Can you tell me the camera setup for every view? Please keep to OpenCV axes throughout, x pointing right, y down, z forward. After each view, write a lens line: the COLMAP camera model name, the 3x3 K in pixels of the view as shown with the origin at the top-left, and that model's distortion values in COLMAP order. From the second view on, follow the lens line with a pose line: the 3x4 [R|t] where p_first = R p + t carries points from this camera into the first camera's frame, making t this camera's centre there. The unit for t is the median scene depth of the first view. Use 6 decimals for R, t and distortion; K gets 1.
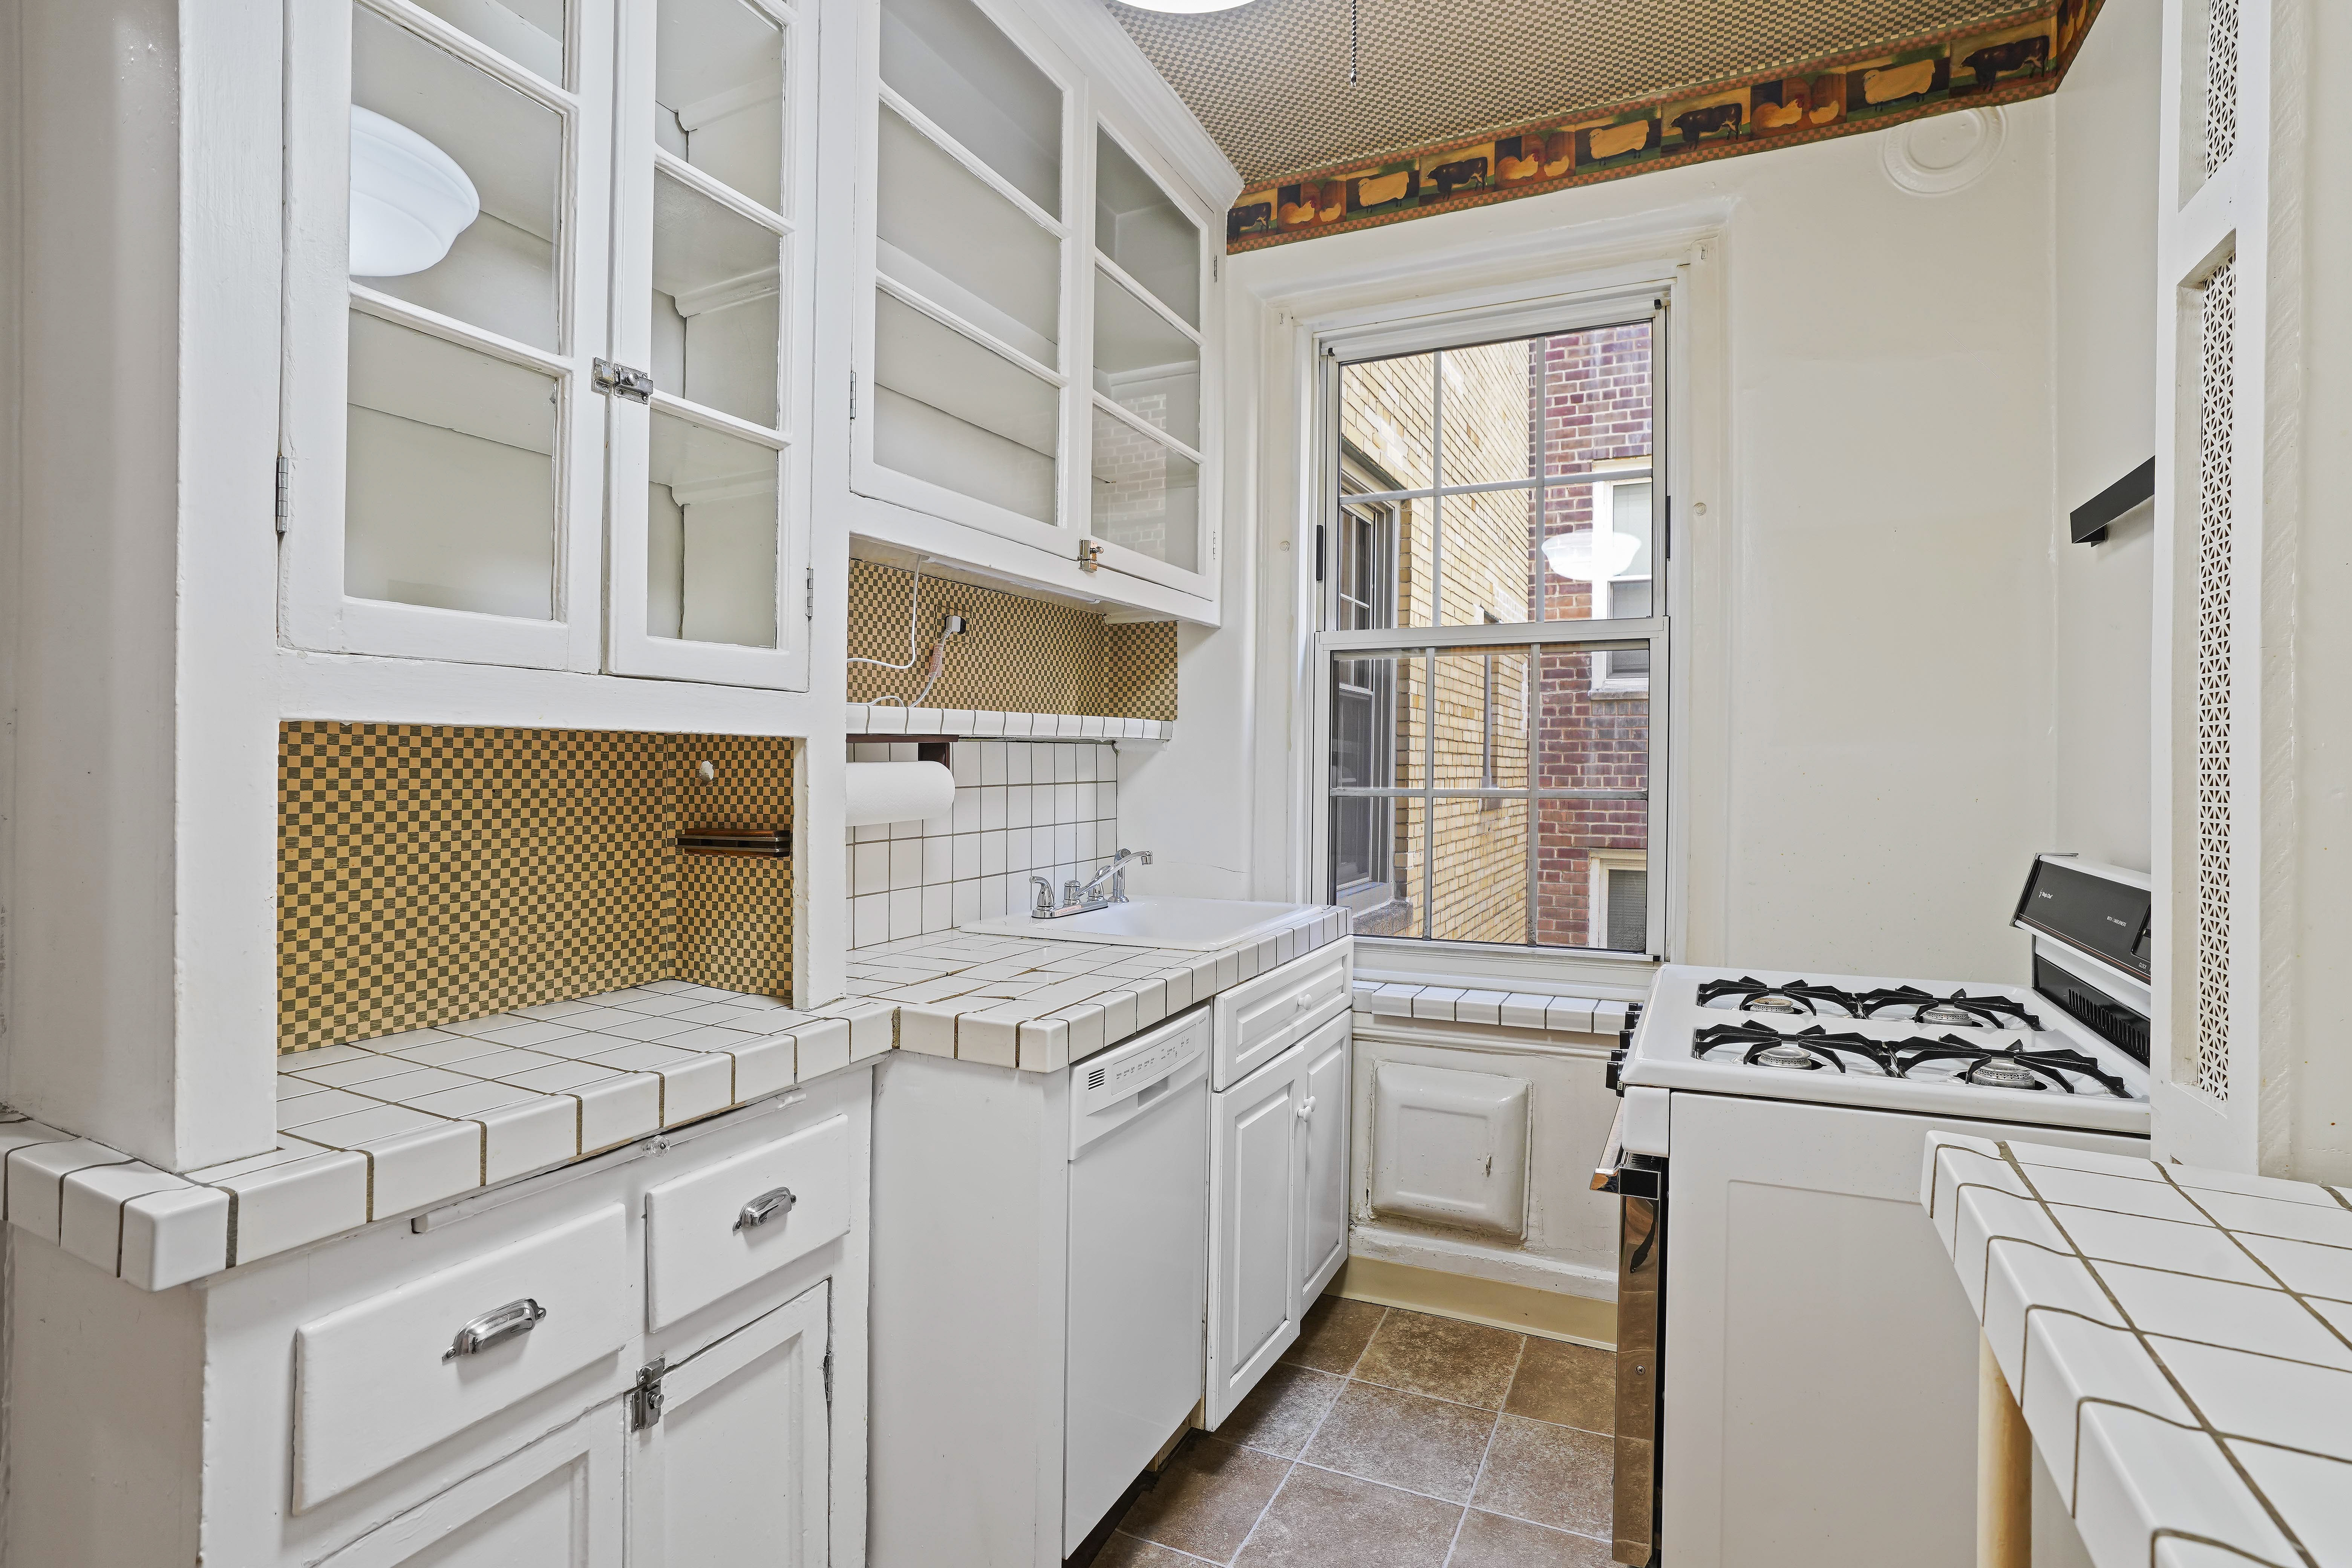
lens RADIAL K [[1082.1, 0, 1191.1], [0, 1082.1, 782.7], [0, 0, 1]] dist [-0.053417, 0.025831]
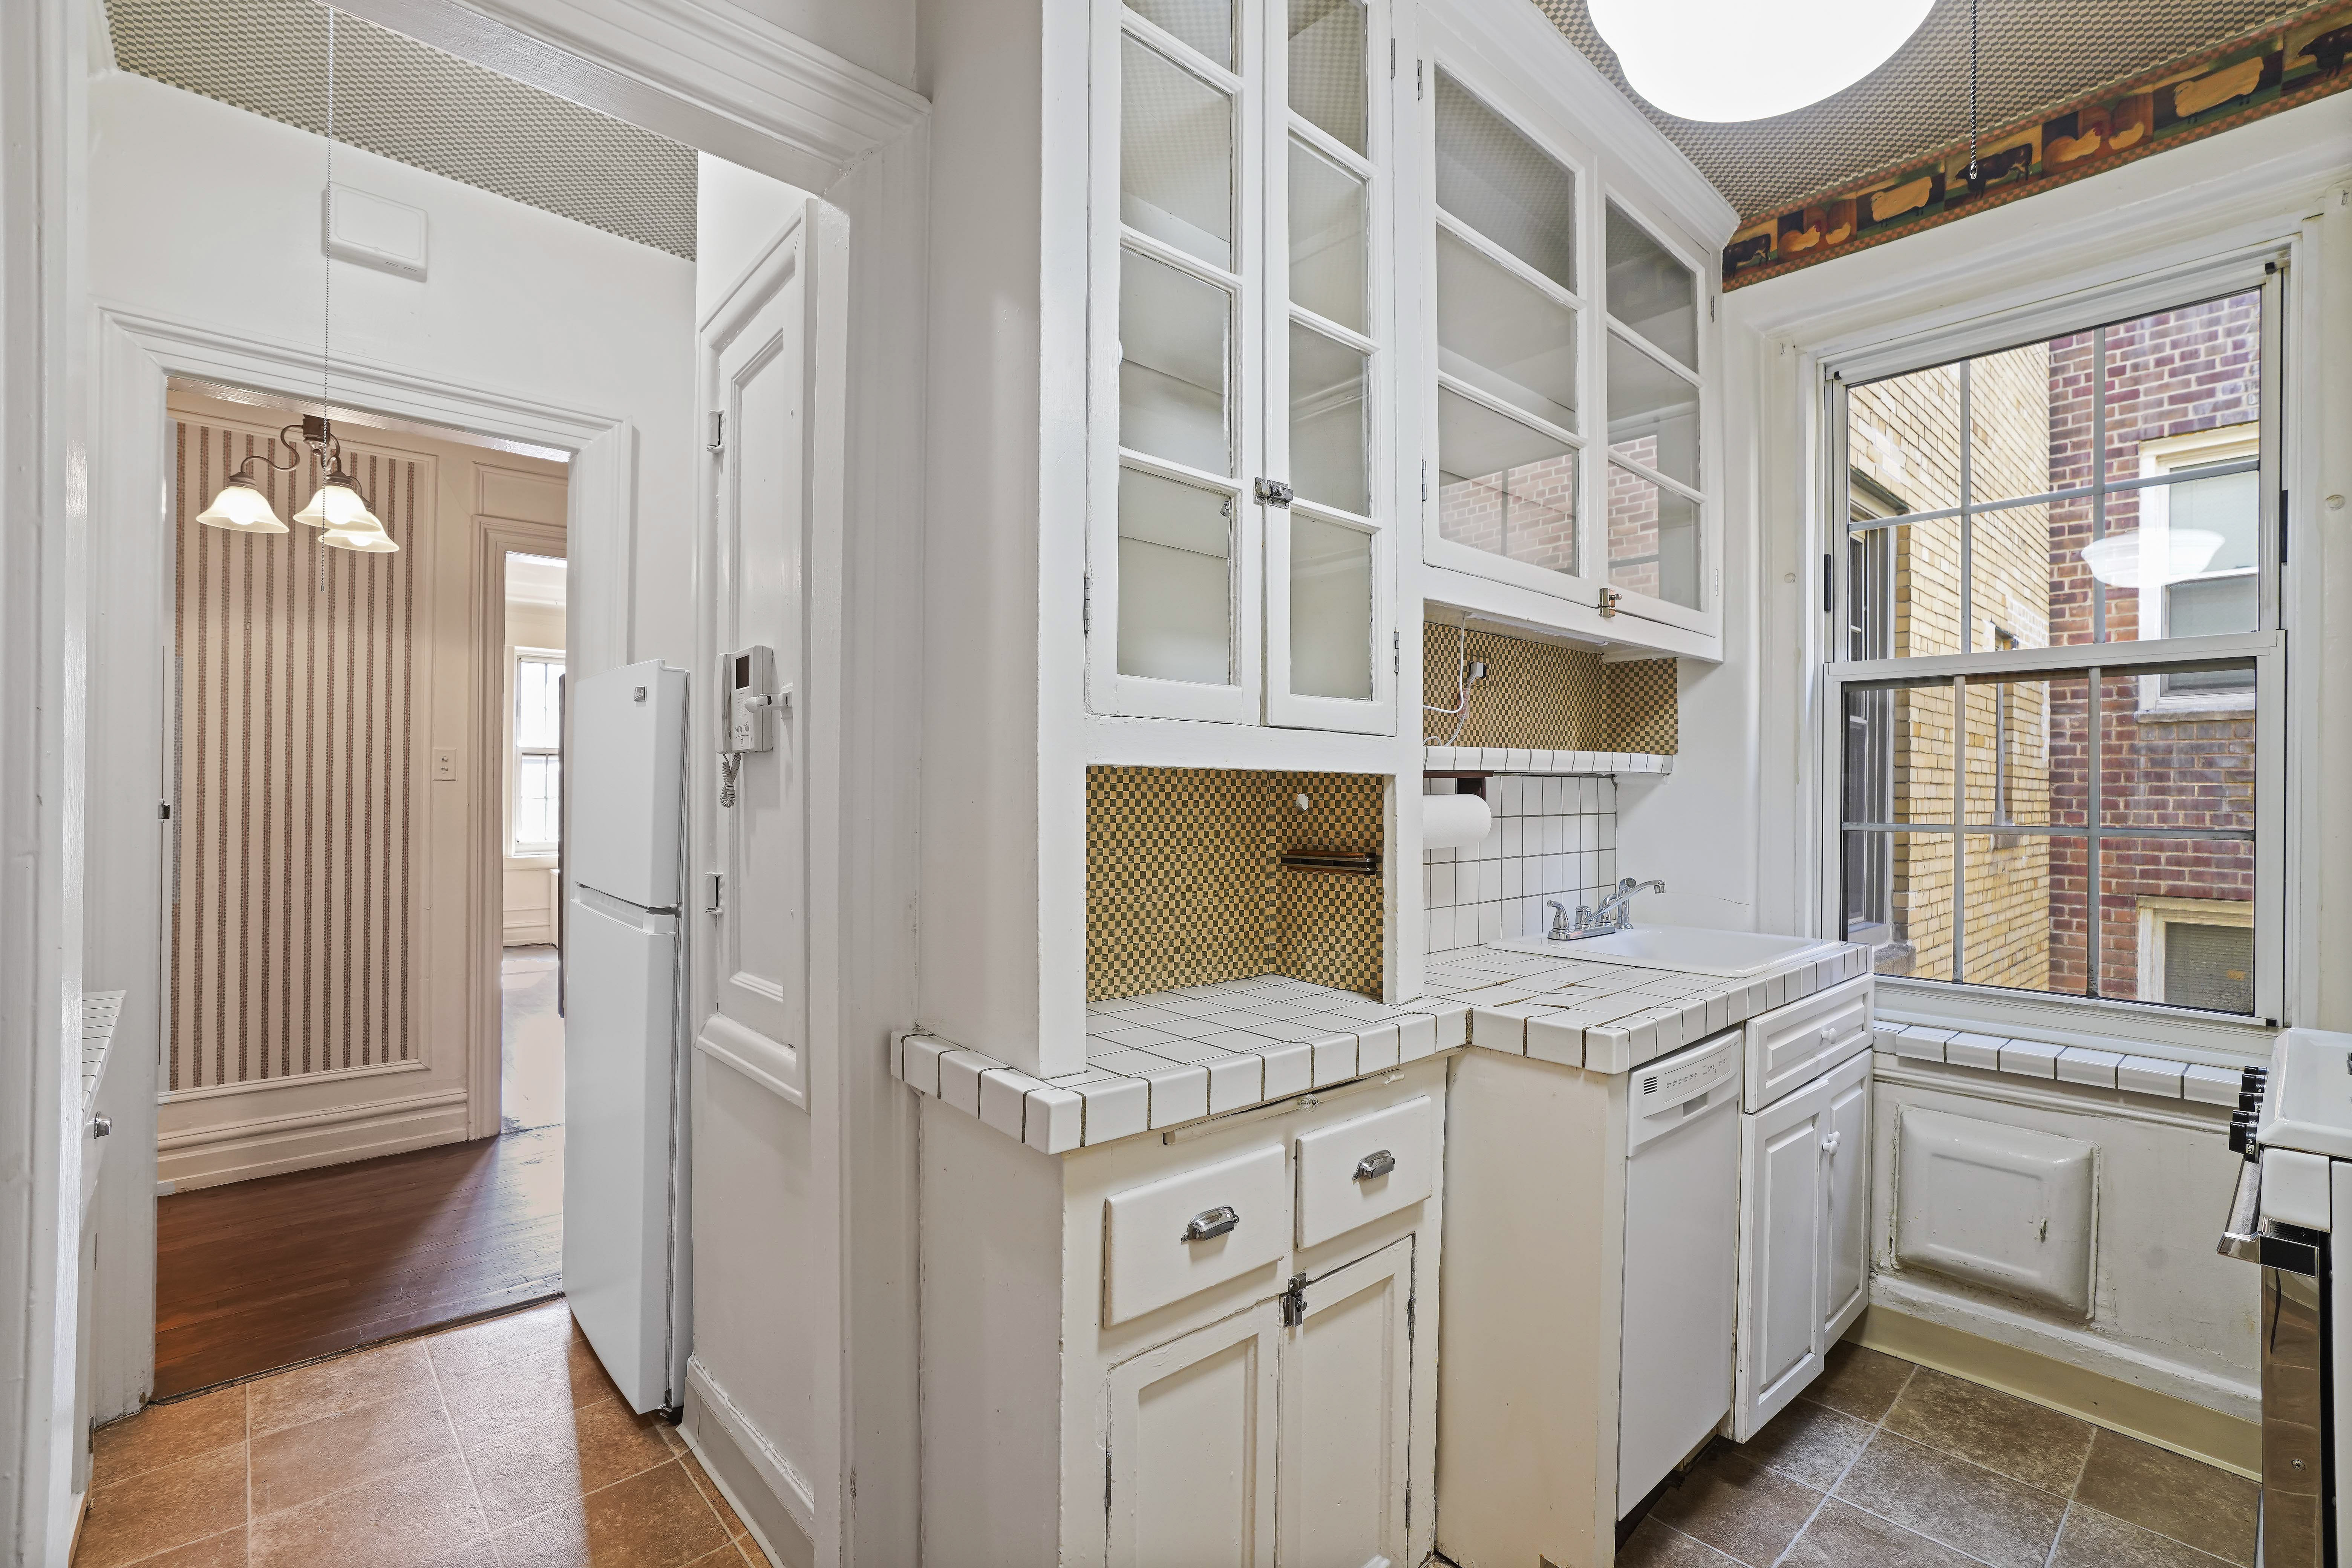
lens RADIAL K [[1090.6, 0, 1177.3], [0, 1090.6, 794.9], [0, 0, 1]] dist [-0.055321, 0.027606]
pose [[0.936027, 0.003778, -0.351908, -0.112475], [-0.009427, 0.999853, -0.014342, -0.000155], [0.351802, 0.016742, 0.935925, -0.144989]]
